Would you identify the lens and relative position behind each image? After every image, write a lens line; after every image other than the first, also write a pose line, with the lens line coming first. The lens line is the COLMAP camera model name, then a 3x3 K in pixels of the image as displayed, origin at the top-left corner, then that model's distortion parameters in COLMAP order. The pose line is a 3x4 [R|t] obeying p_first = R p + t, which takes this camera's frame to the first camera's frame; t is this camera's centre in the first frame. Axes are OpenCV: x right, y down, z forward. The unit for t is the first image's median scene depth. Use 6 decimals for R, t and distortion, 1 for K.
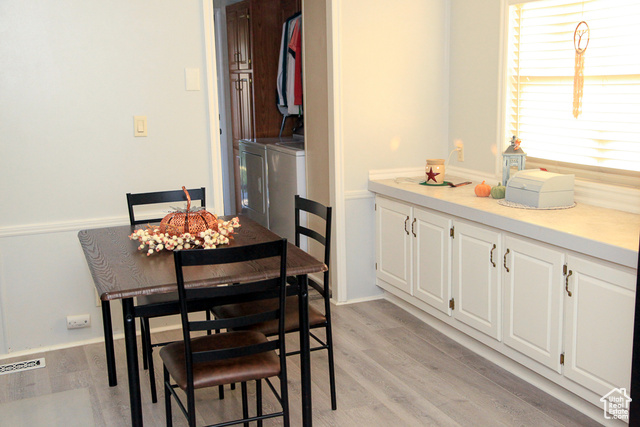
lens RADIAL K [[765.3, 0, 320.0], [0, 765.3, 213.5], [0, 0, 1]] dist [0.143109, 0.022429]
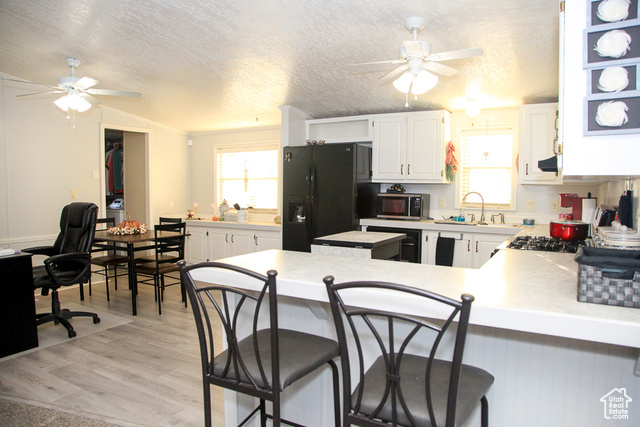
lens RADIAL K [[427.8, 0, 320.0], [0, 427.8, 213.5], [0, 0, 1]] dist [-0.001517, -0.000096]
pose [[0.803843, -0.017282, 0.594590, -0.392021], [0.094304, 0.990639, -0.098698, 0.137229], [-0.587319, 0.135410, 0.797948, -0.426665]]
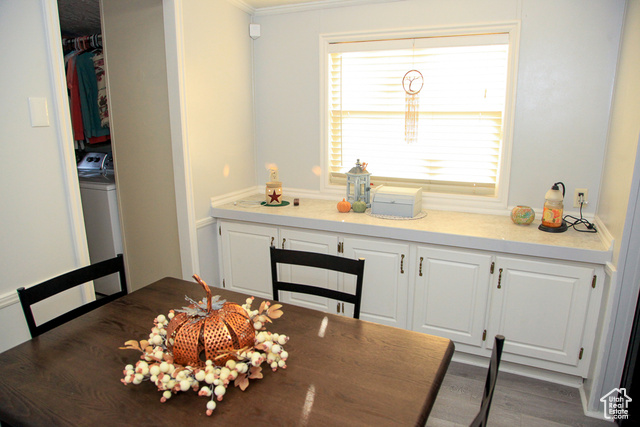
lens RADIAL K [[436.6, 0, 312.8], [0, 436.6, 212.8], [0, 0, 1]] dist [-0.074174, 0.001352]
pose [[0.745437, -0.141449, 0.651396, -0.264285], [0.112392, 0.989906, 0.086338, -0.084945], [-0.657033, 0.008852, 0.753810, 0.533589]]
